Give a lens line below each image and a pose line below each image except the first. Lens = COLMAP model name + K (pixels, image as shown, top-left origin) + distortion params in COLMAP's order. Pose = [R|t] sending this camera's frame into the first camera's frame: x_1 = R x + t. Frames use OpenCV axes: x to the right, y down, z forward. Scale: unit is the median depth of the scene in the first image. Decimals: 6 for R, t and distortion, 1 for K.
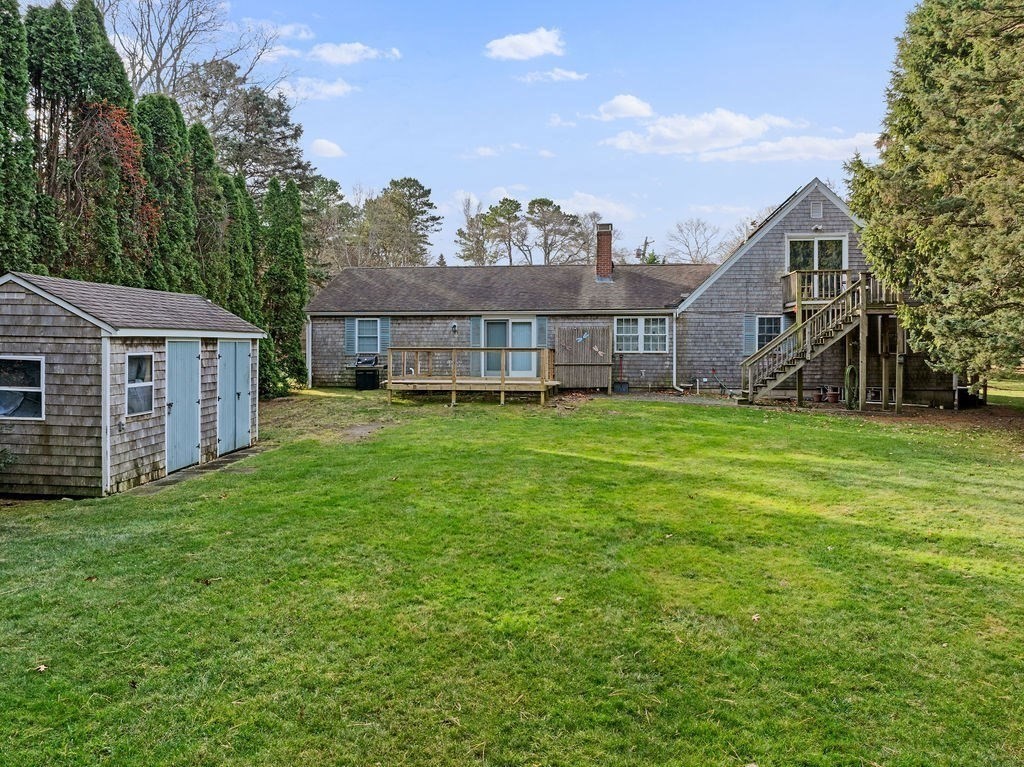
lens RADIAL K [[718.6, 0, 511.7], [0, 718.6, 379.6], [0, 0, 1]] dist [-0.042045, 0.011776]
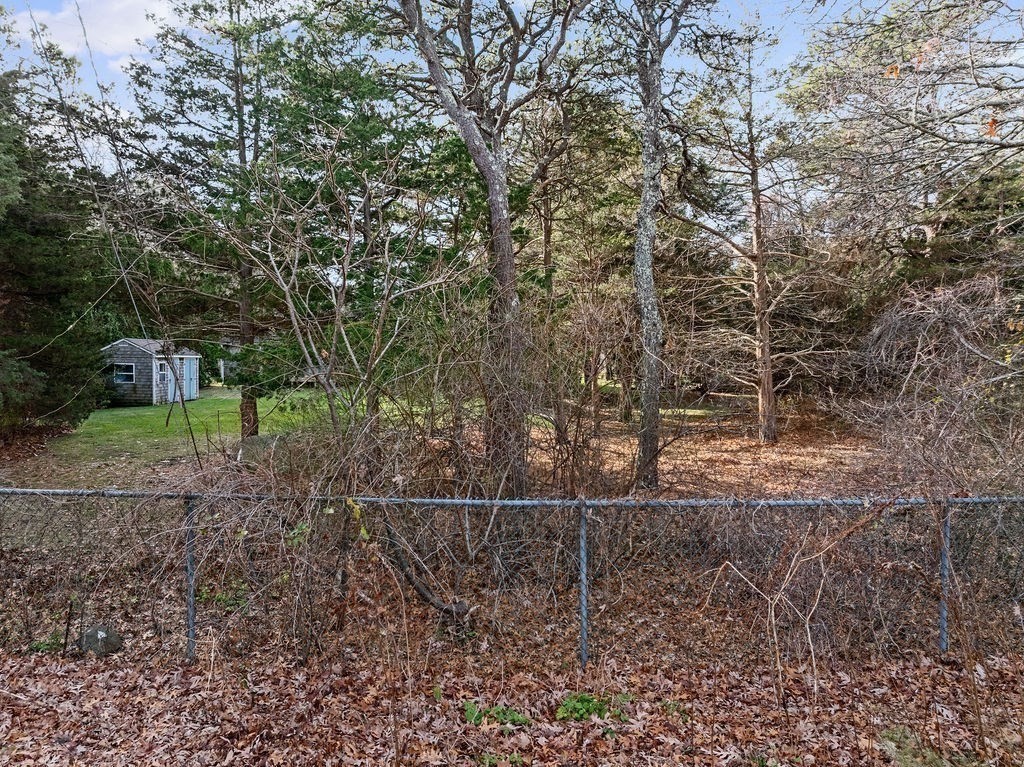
lens RADIAL K [[718.6, 0, 512.4], [0, 718.6, 384.7], [0, 0, 1]] dist [-0.042045, 0.011776]
pose [[0.995126, -0.004496, 0.098508, 0.748948], [0.006102, 0.999853, -0.016015, 0.127332], [-0.098421, 0.016538, 0.995007, -2.420113]]
